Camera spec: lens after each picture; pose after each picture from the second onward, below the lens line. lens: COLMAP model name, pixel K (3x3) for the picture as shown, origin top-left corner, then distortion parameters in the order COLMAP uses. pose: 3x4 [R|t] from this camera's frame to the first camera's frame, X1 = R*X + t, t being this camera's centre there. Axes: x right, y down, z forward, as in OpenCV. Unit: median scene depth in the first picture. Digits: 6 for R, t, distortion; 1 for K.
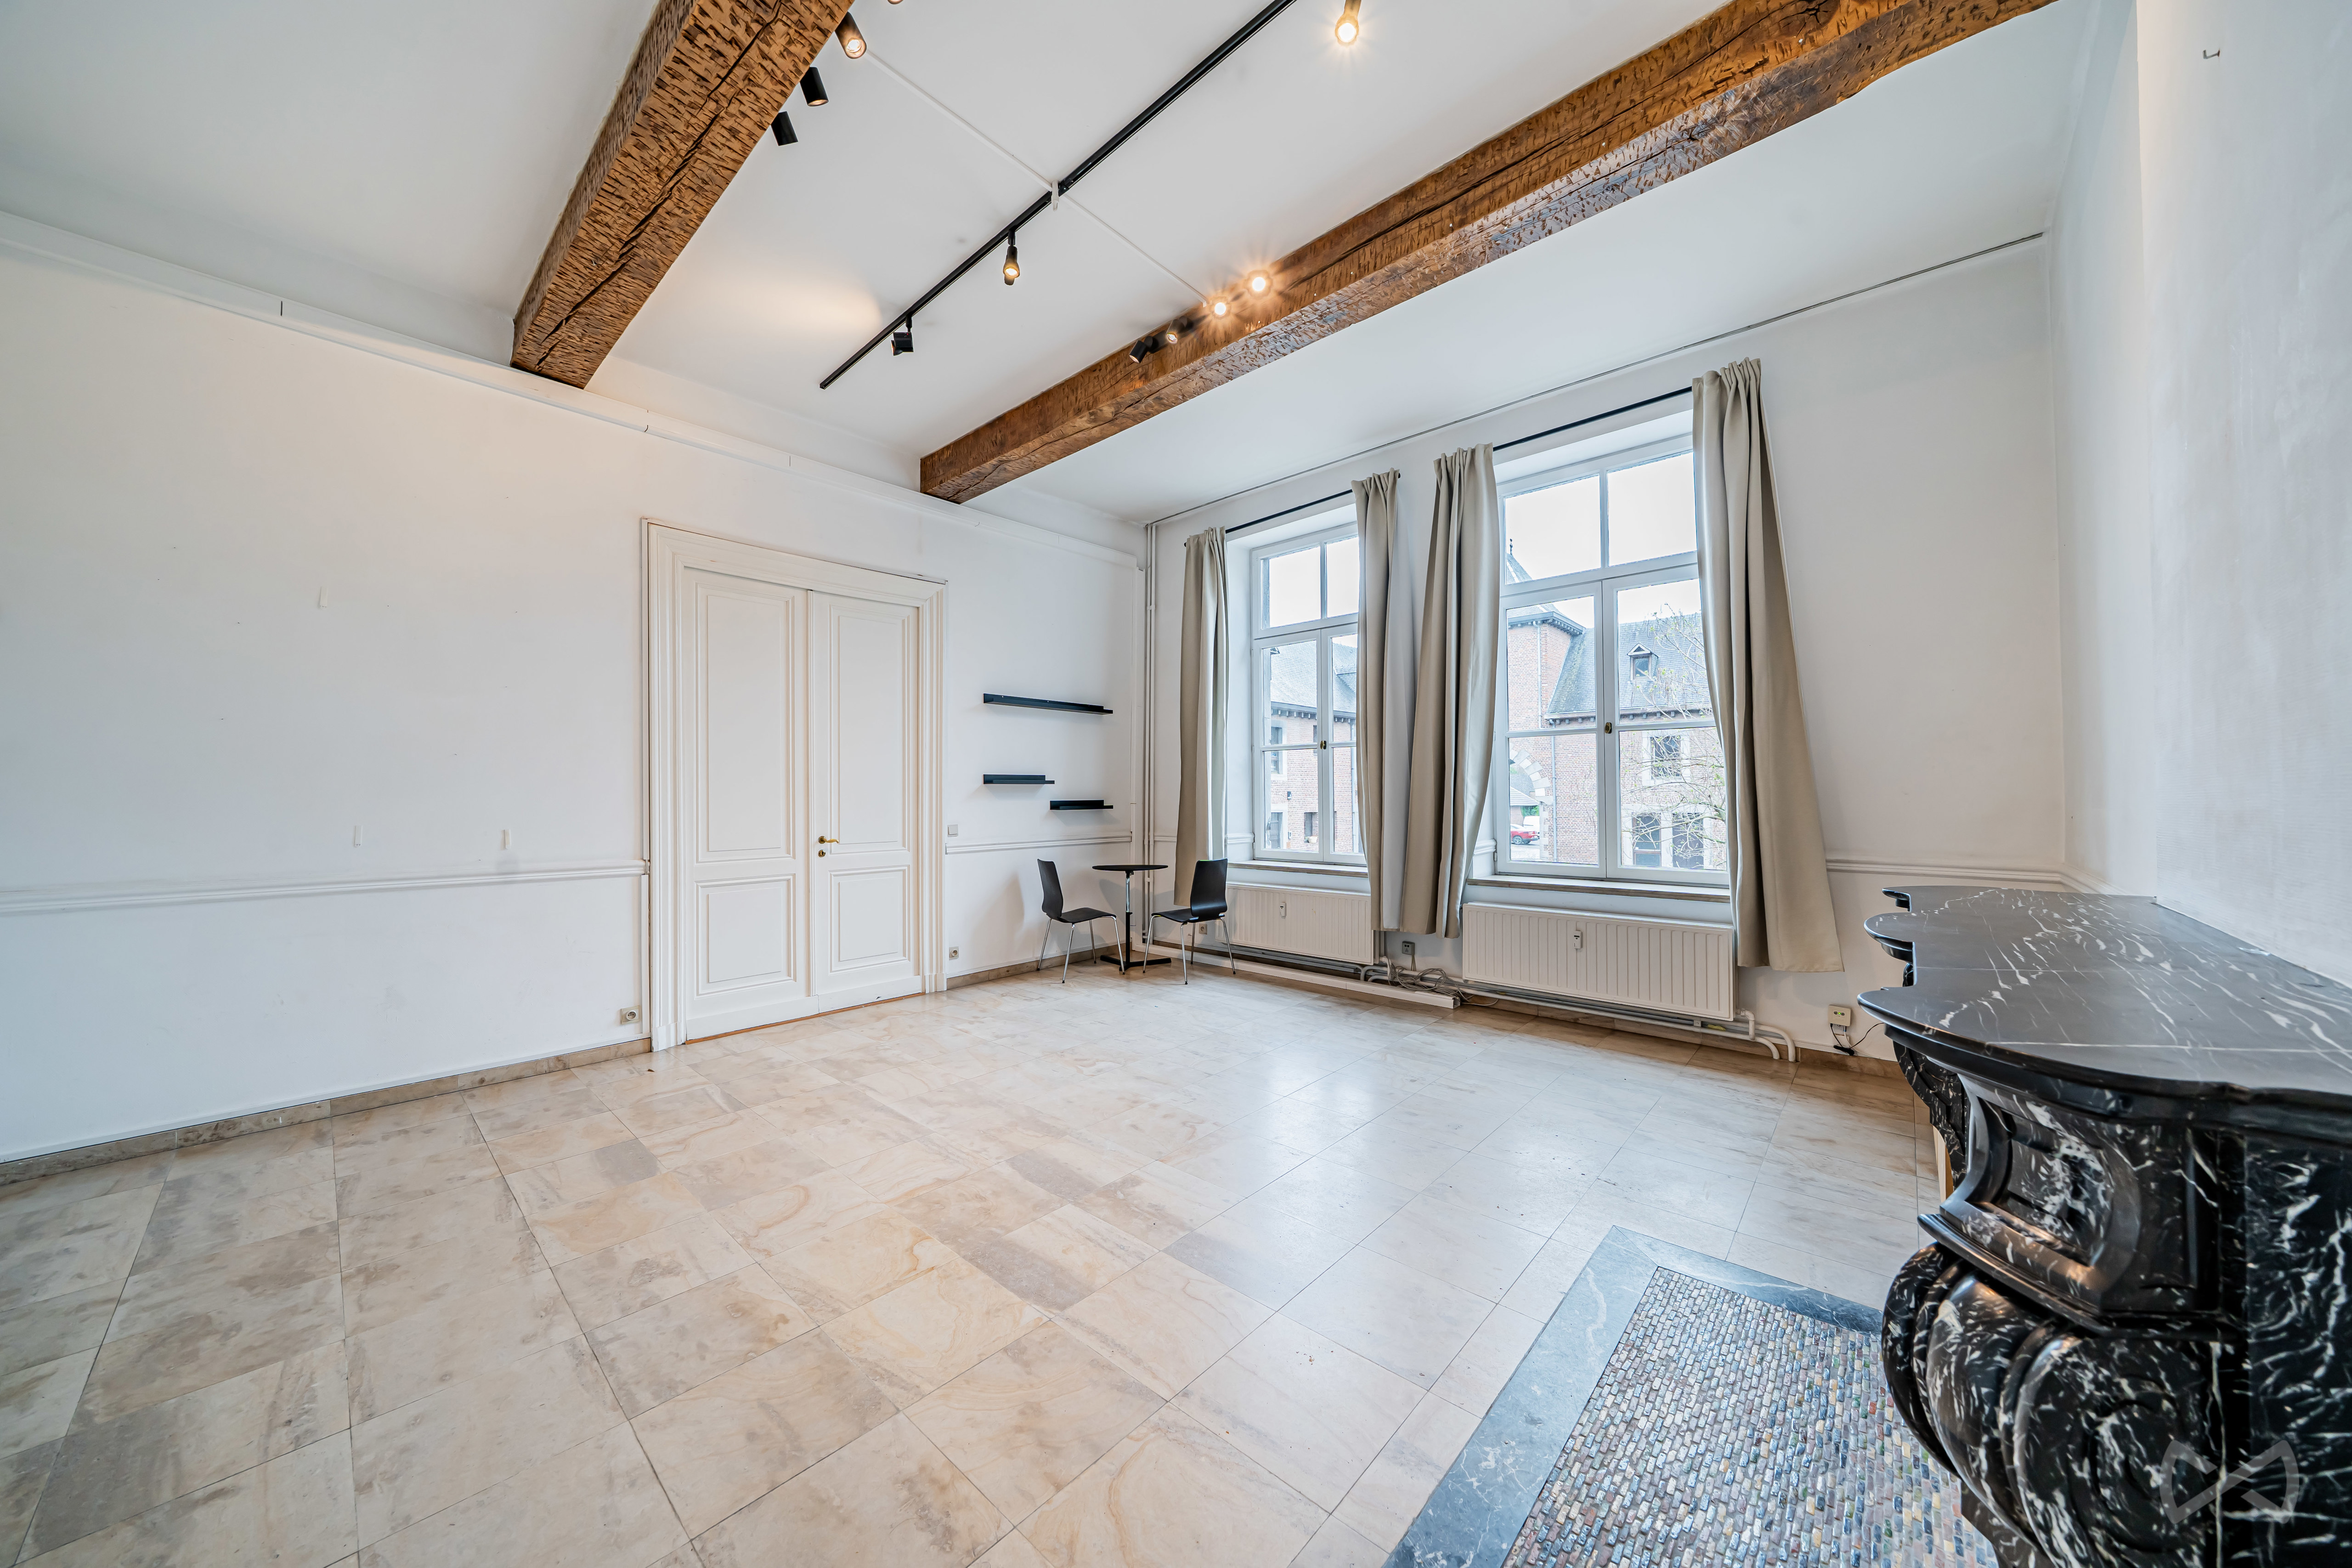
lens RADIAL K [[803.4, 0, 1176.9], [0, 803.4, 785.6], [0, 0, 1]] dist [-0.001484, -0.000038]
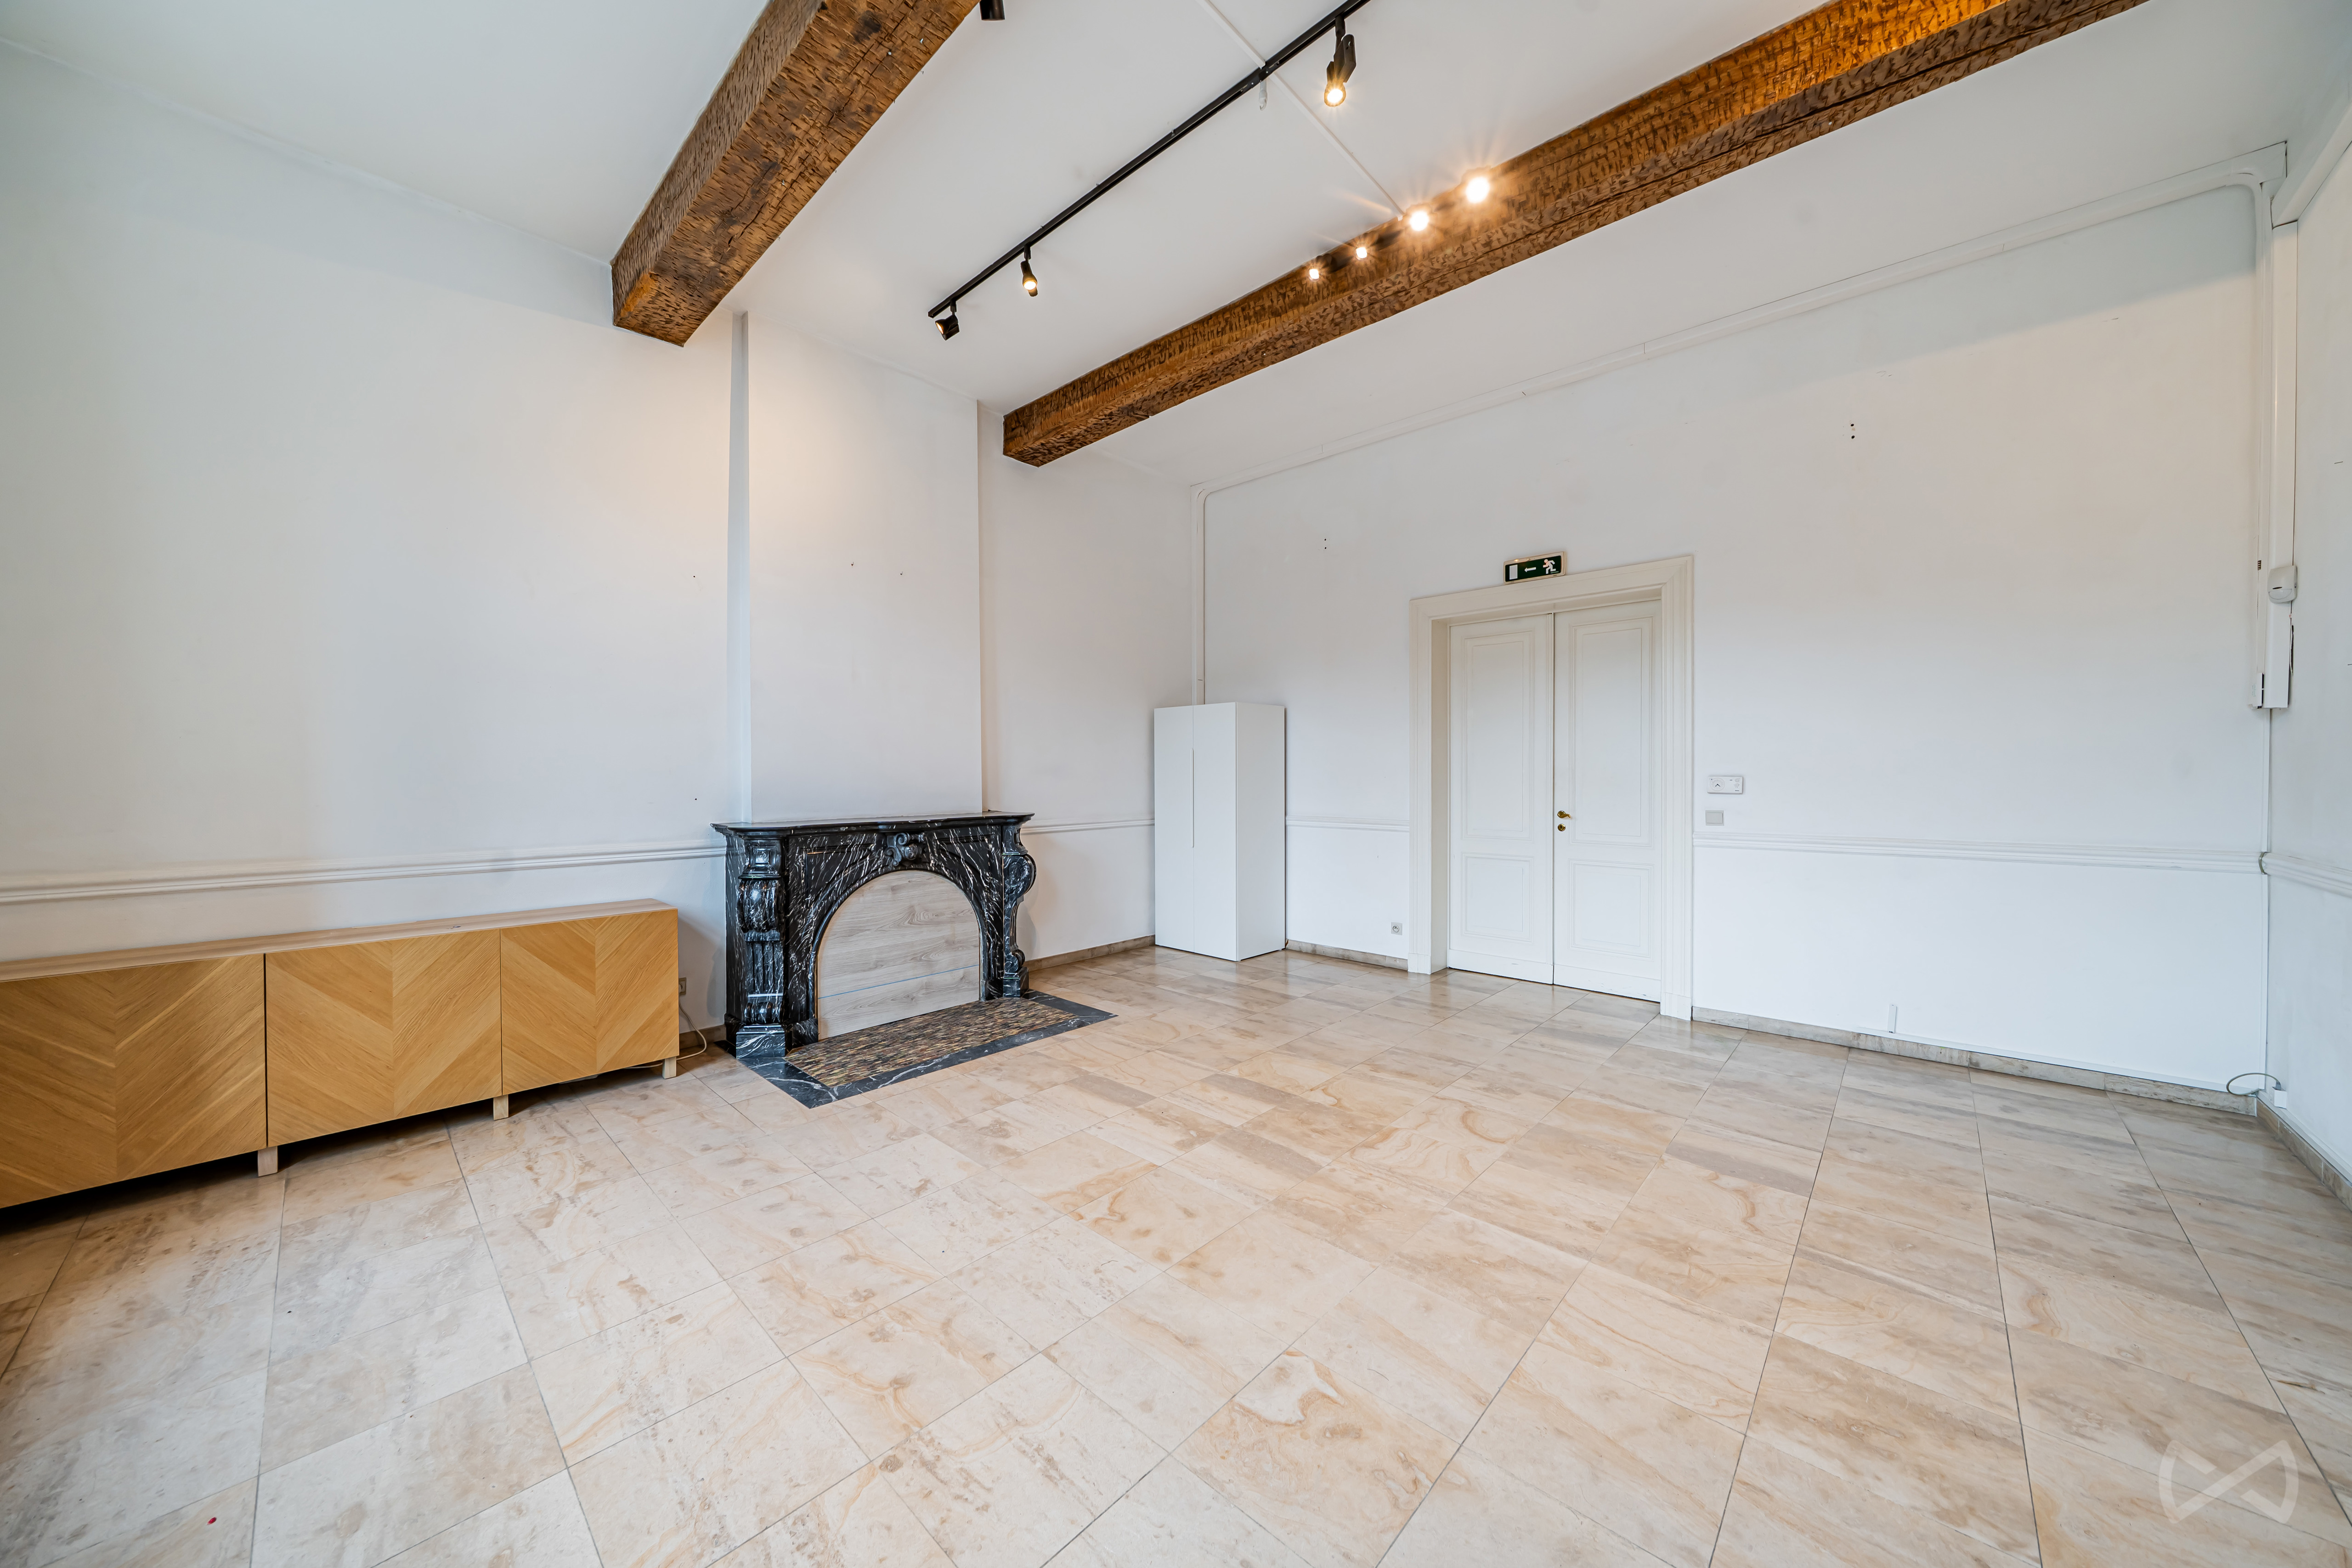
lens RADIAL K [[803.4, 0, 1180.3], [0, 803.4, 781.4], [0, 0, 1]] dist [-0.001484, -0.000038]
pose [[-0.999919, 0.010801, 0.006756, -0.063422], [0.010804, 0.999942, 0.000482, 0.020340], [-0.006750, 0.000555, -0.999977, 2.043407]]
